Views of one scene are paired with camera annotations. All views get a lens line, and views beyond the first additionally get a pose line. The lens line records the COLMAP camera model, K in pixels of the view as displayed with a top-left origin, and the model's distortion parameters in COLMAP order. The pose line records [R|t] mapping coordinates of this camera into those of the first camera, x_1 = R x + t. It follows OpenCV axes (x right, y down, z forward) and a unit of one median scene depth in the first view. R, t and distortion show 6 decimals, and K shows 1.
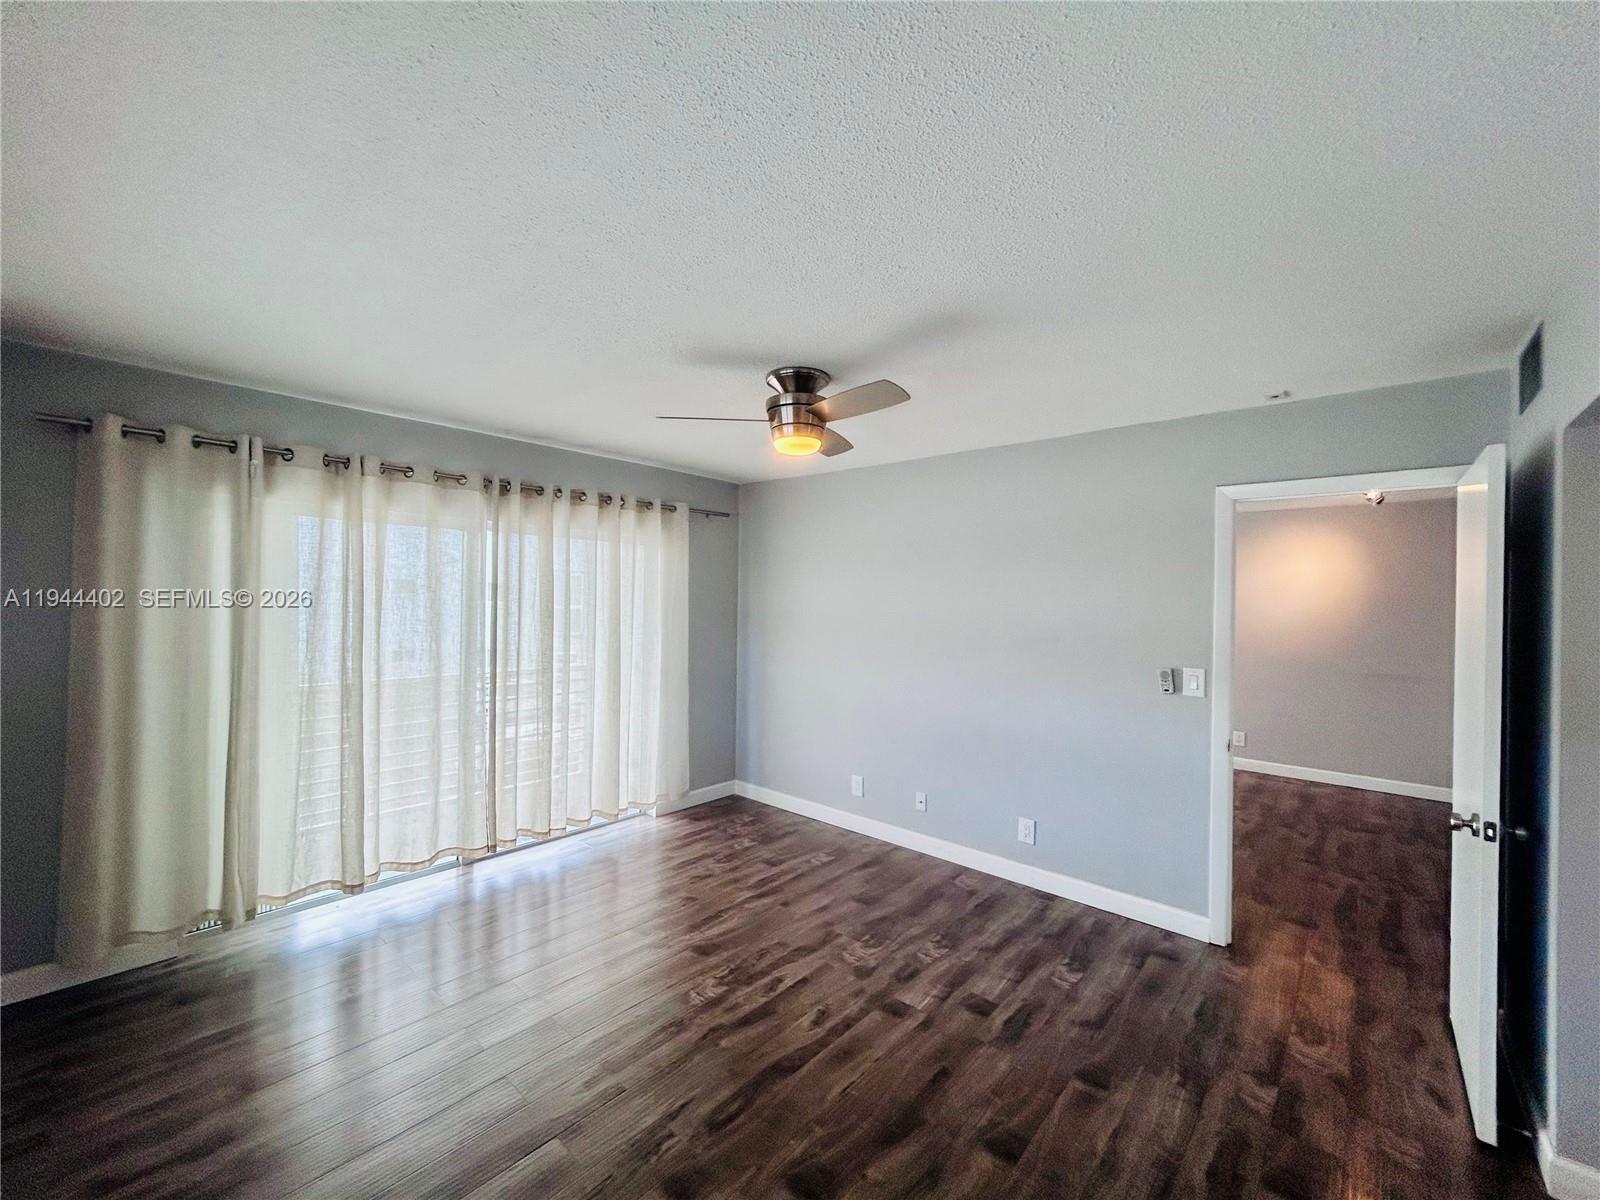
lens RADIAL K [[640.3, 0, 800.0], [0, 640.3, 600.0], [0, 0, 1]] dist [0.002890, 0.000200]
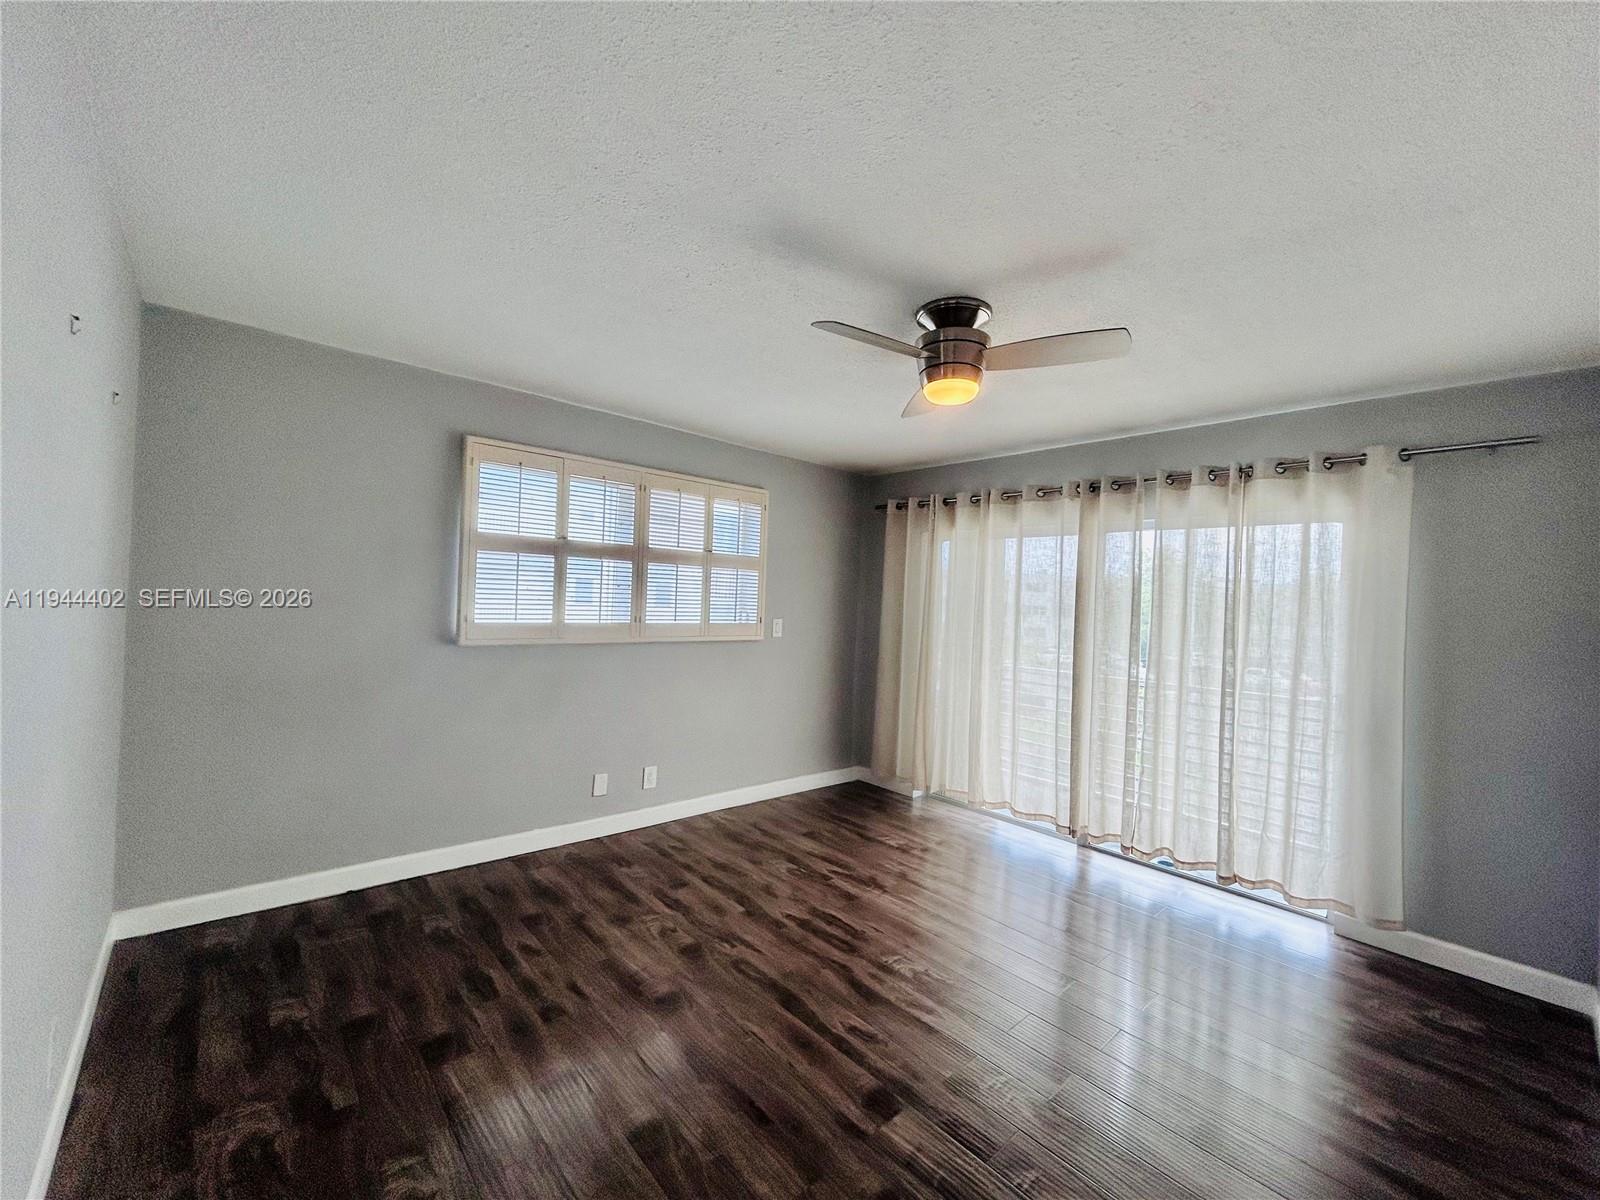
lens RADIAL K [[640.3, 0, 800.0], [0, 640.3, 600.0], [0, 0, 1]] dist [0.002890, 0.000200]
pose [[-0.095370, -0.016177, -0.995310, 0.745979], [-0.046363, 0.998855, -0.011792, 0.046503], [0.994362, 0.045021, -0.096010, 0.767959]]
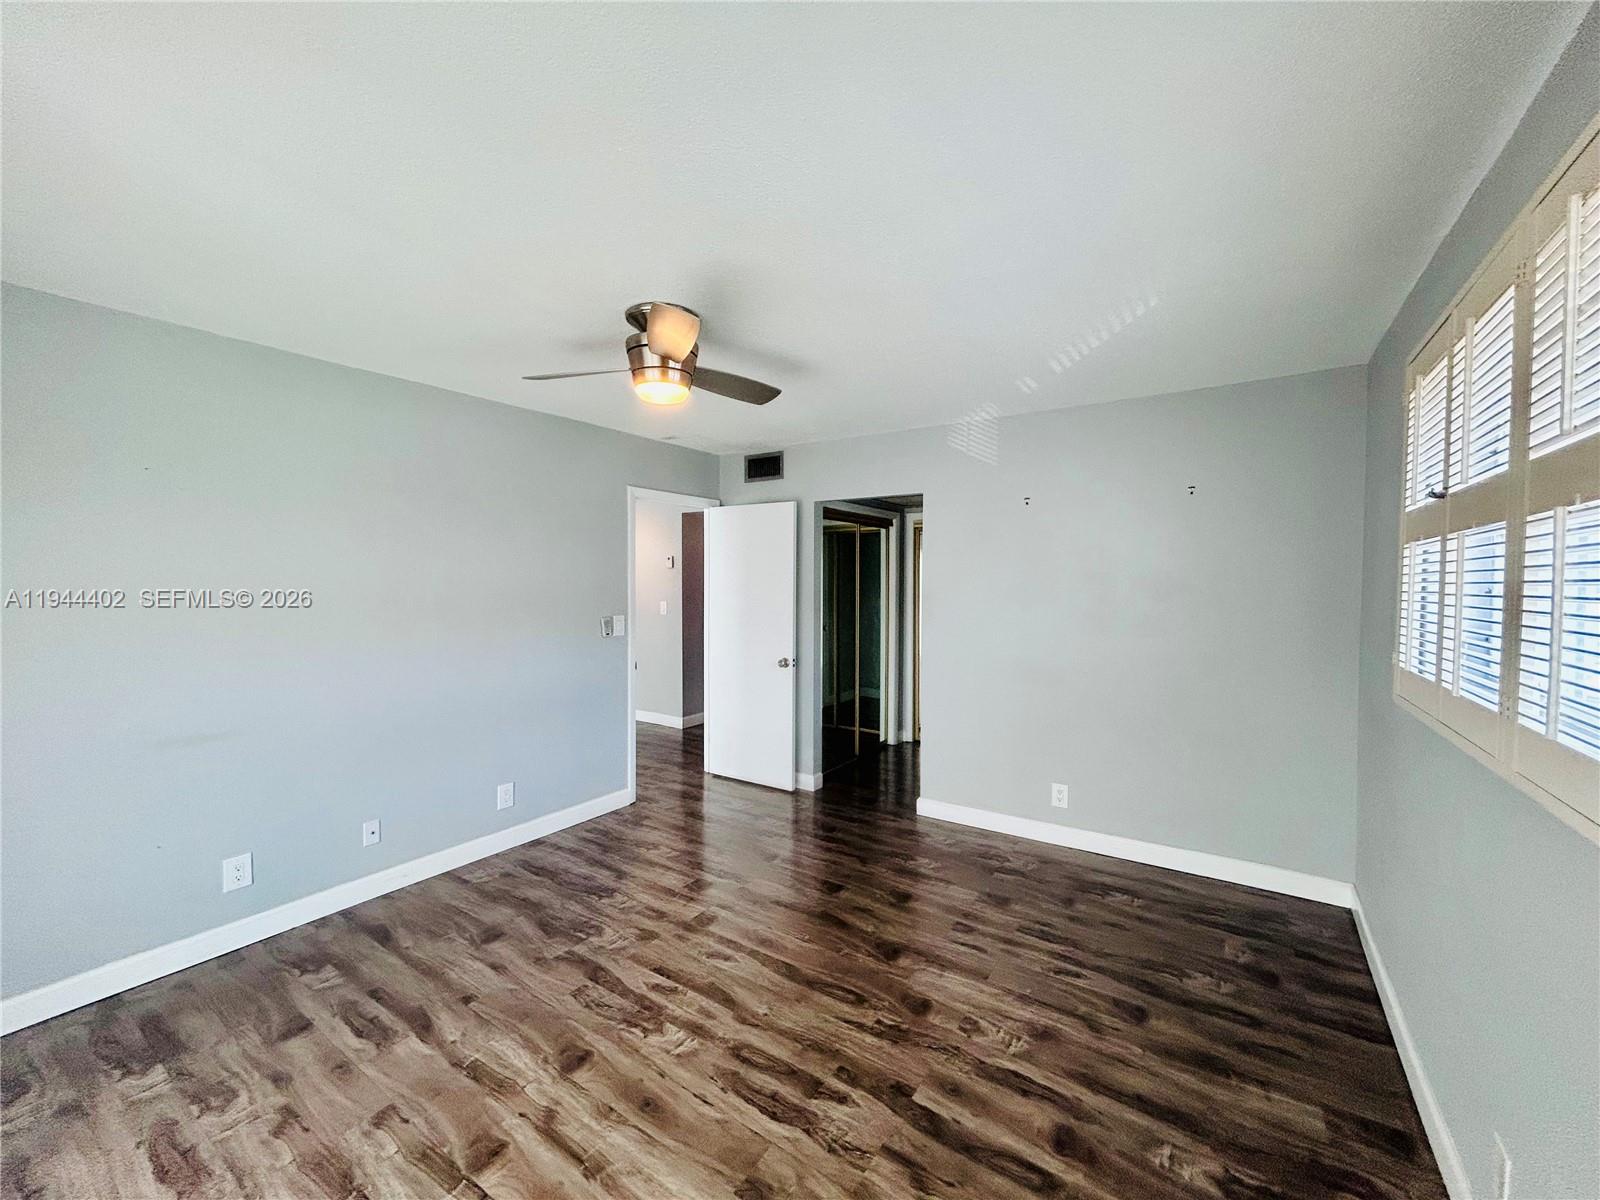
lens RADIAL K [[653.4, 0, 782.7], [0, 653.4, 600.1], [0, 0, 1]] dist [-0.019848, 0.008773]
pose [[-0.121080, -0.047793, 0.991492, -0.813029], [-0.004913, 0.998857, 0.047548, 0.003600], [-0.992631, 0.000886, -0.121176, 0.810598]]
